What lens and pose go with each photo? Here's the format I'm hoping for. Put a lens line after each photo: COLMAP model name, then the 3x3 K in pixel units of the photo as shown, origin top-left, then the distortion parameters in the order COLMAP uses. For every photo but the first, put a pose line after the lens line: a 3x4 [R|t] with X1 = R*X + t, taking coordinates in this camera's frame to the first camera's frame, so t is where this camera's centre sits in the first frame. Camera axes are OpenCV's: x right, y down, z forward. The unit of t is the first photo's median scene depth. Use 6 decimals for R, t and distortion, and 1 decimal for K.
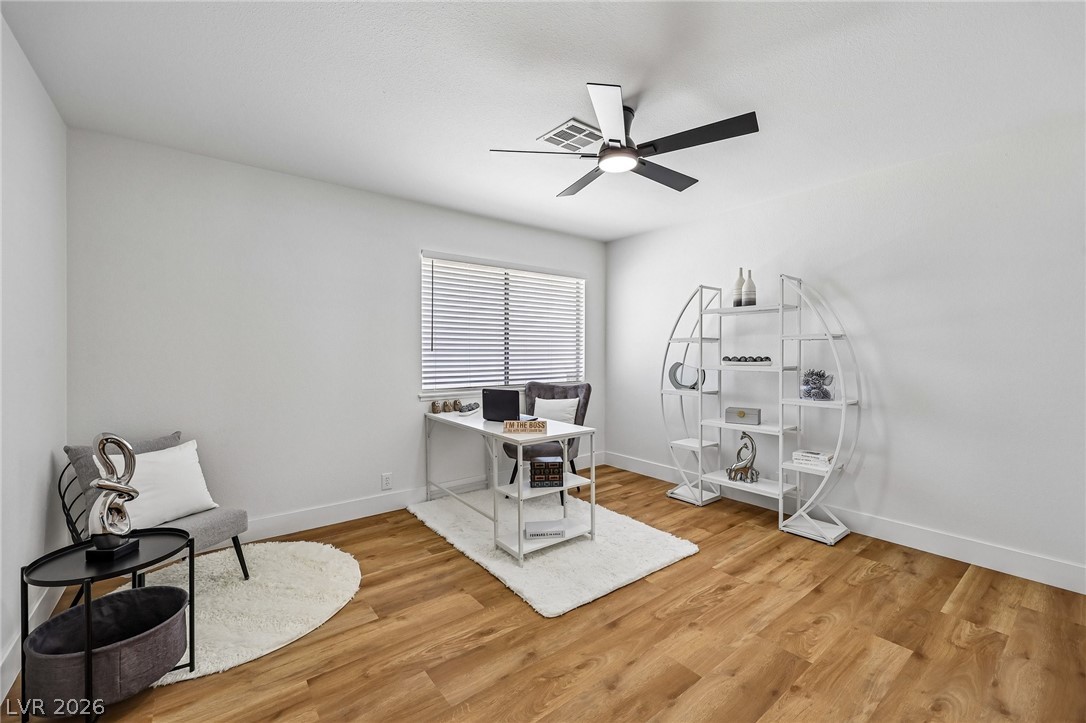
lens RADIAL K [[443.9, 0, 549.9], [0, 443.9, 355.2], [0, 0, 1]] dist [-0.002855, 0.001103]
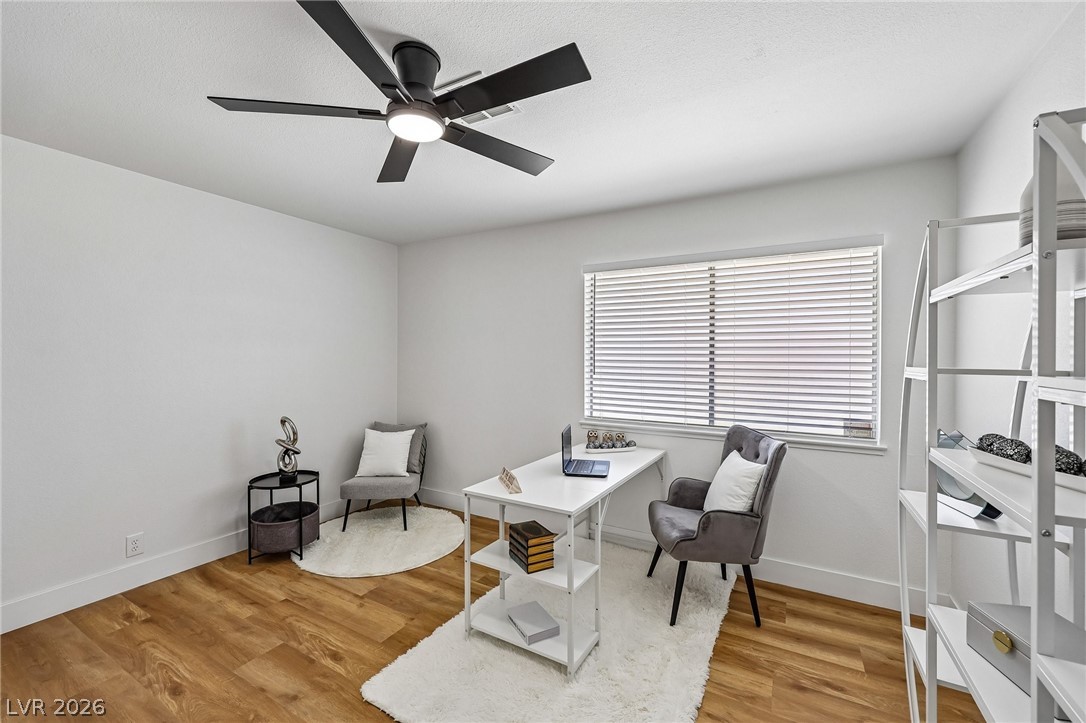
lens RADIAL K [[443.9, 0, 543.9], [0, 443.9, 359.2], [0, 0, 1]] dist [-0.002855, 0.001103]
pose [[0.381386, 0.000749, -0.924415, 0.670619], [-0.018334, 0.999809, -0.006754, -0.041685], [0.924234, 0.019524, 0.381327, 0.711132]]
